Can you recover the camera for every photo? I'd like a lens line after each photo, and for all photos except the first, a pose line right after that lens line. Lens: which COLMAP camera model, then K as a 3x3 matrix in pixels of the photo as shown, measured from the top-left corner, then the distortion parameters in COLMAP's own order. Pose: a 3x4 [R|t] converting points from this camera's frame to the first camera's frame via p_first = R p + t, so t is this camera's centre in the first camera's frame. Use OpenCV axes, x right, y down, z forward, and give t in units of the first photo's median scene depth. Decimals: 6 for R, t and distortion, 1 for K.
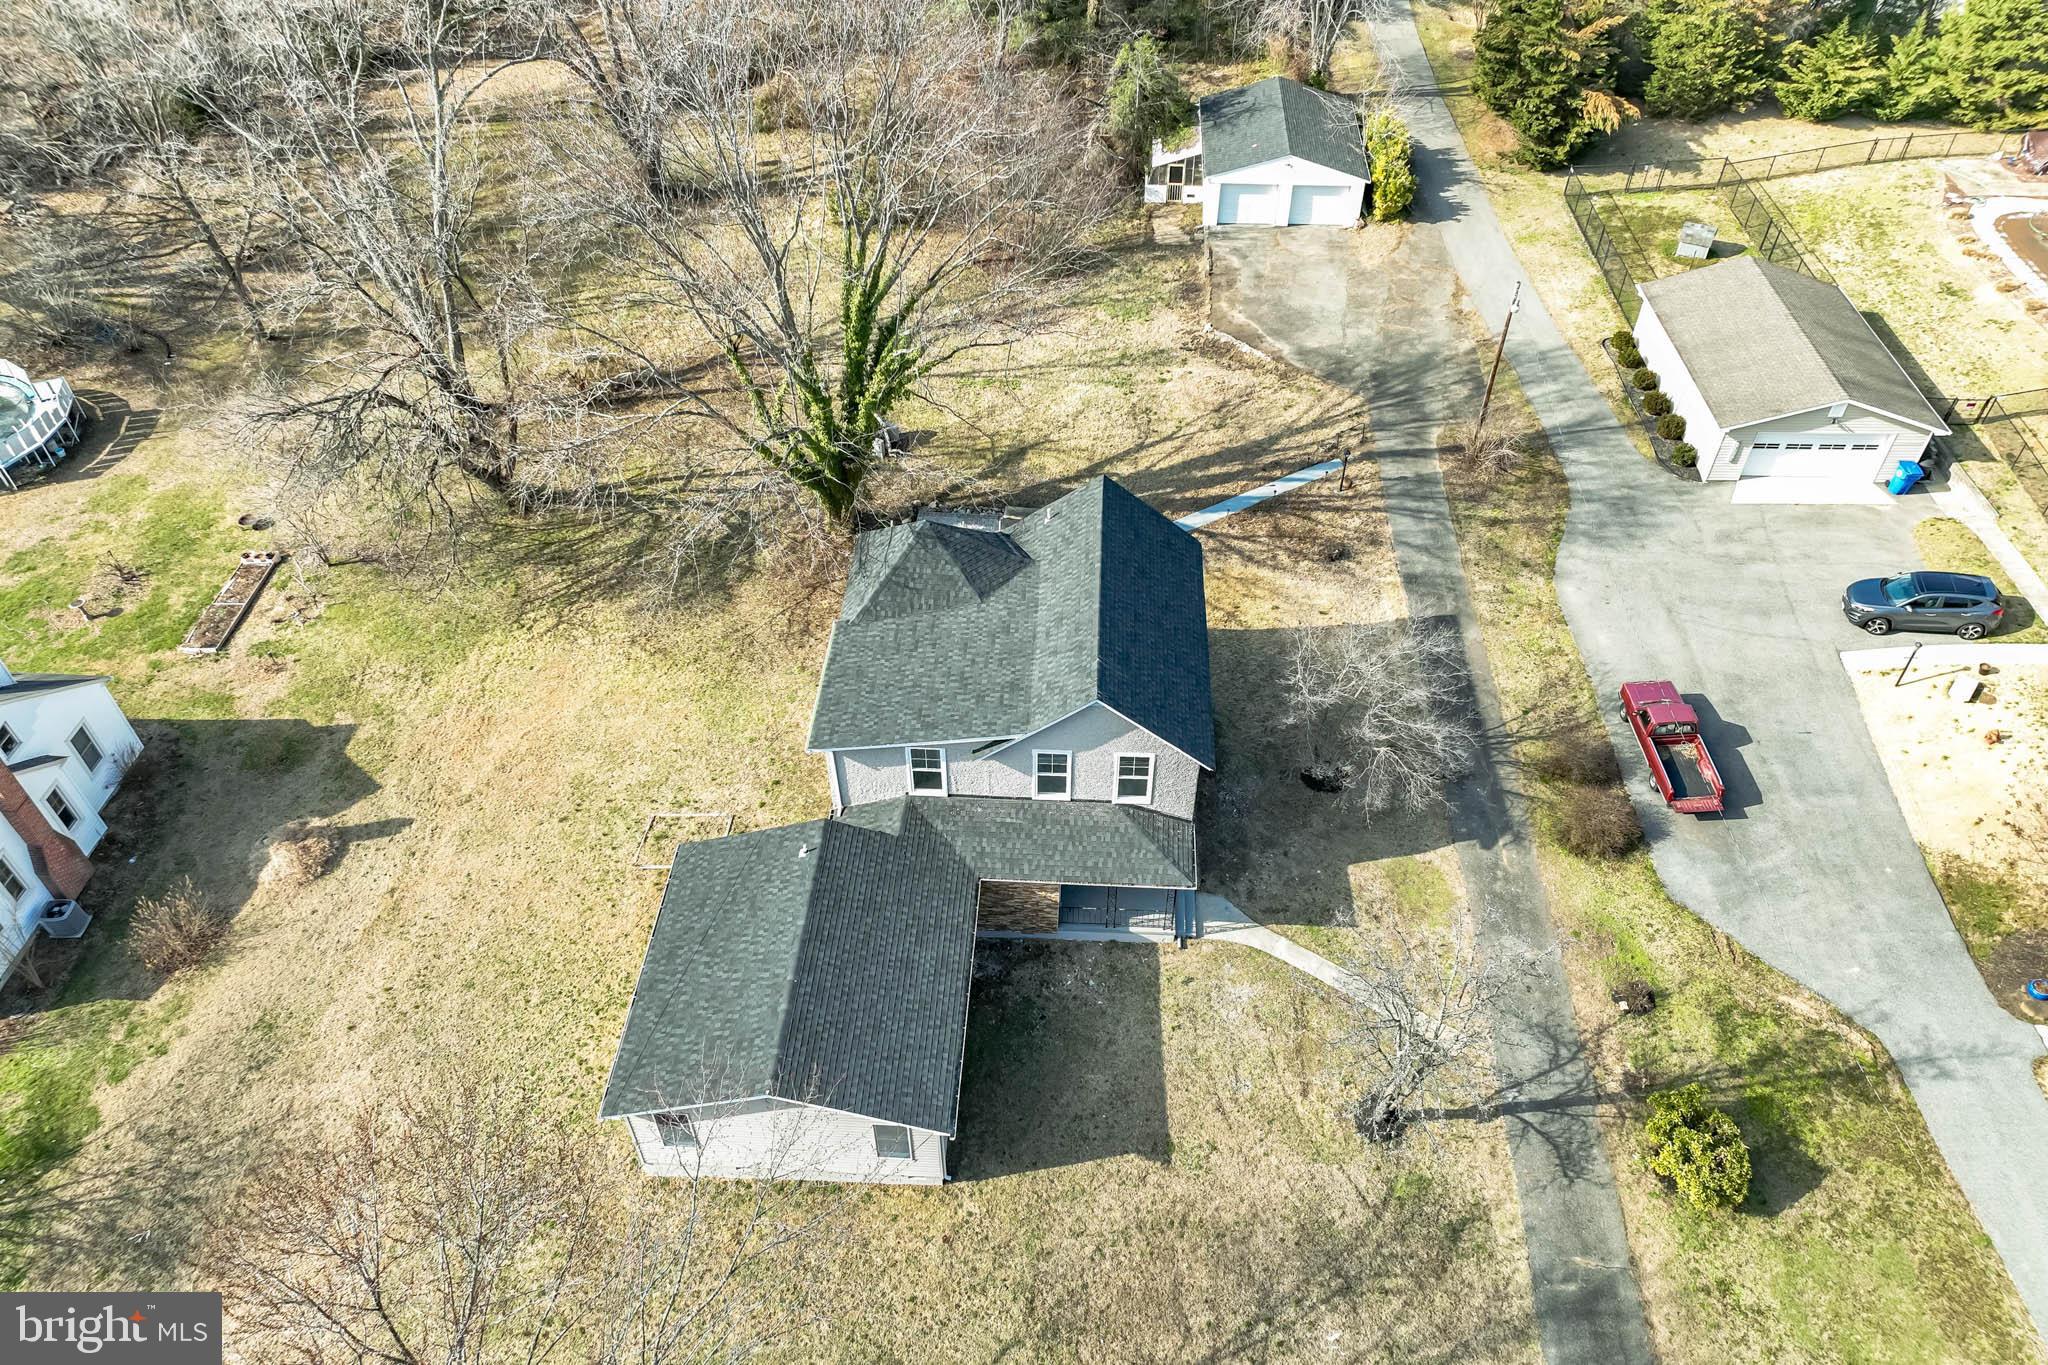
lens RADIAL K [[1447.2, 0, 1024.7], [0, 1447.2, 677.5], [0, 0, 1]] dist [-0.006714, 0.023181]
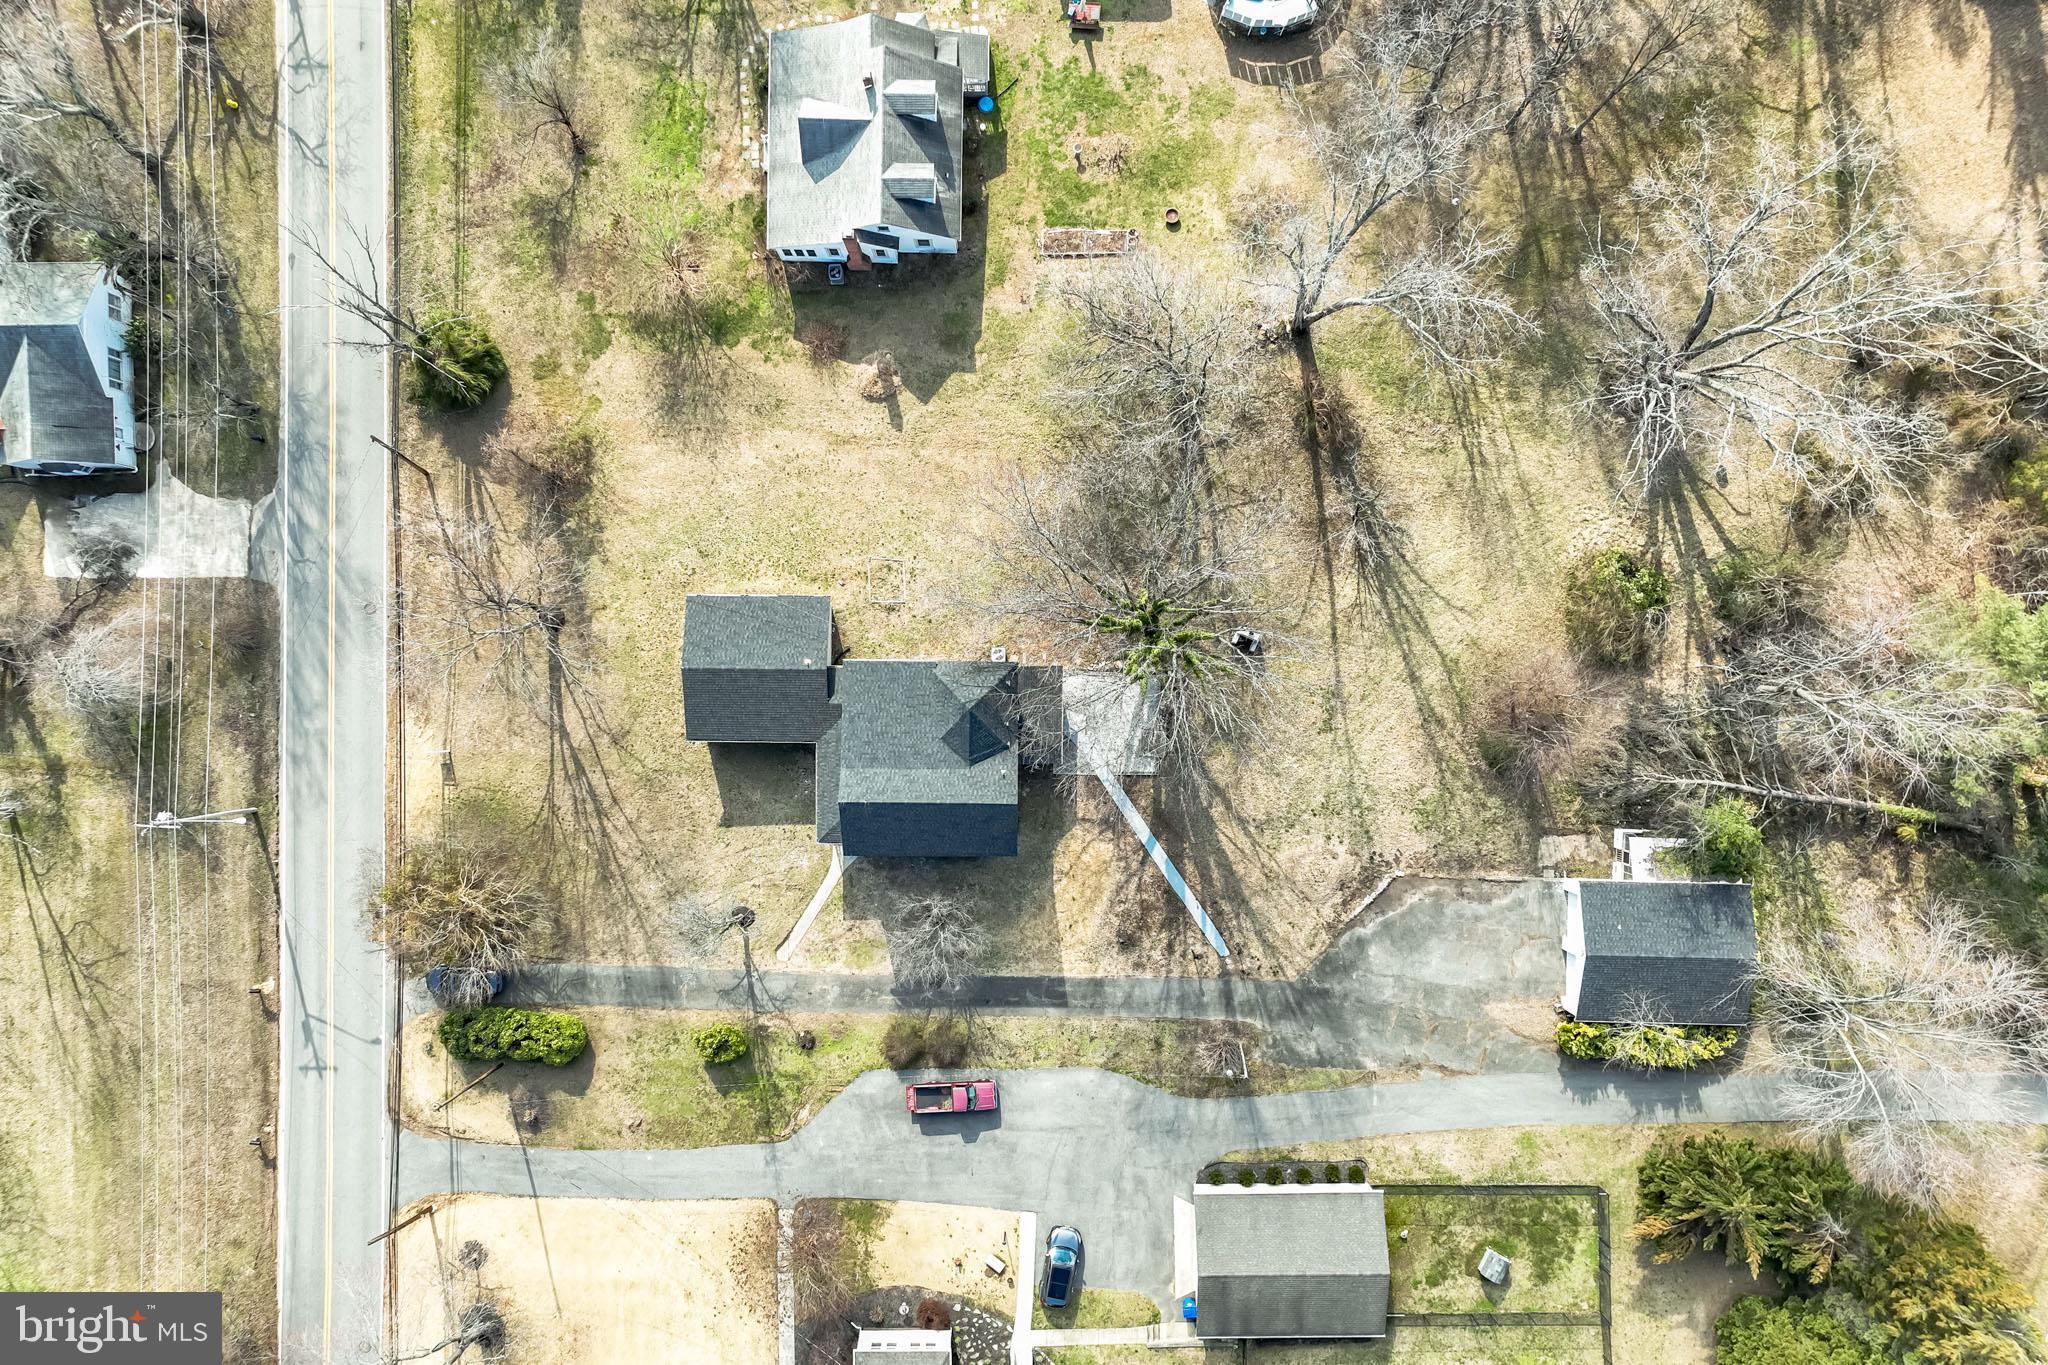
lens RADIAL K [[1447.2, 0, 978.3], [0, 1447.2, 722.0], [0, 0, 1]] dist [-0.006714, 0.023181]
pose [[0.048046, 0.998206, 0.035725, -0.116114], [-0.672096, 0.005849, 0.740441, -1.475840], [0.738904, -0.059586, 0.671171, -0.229383]]
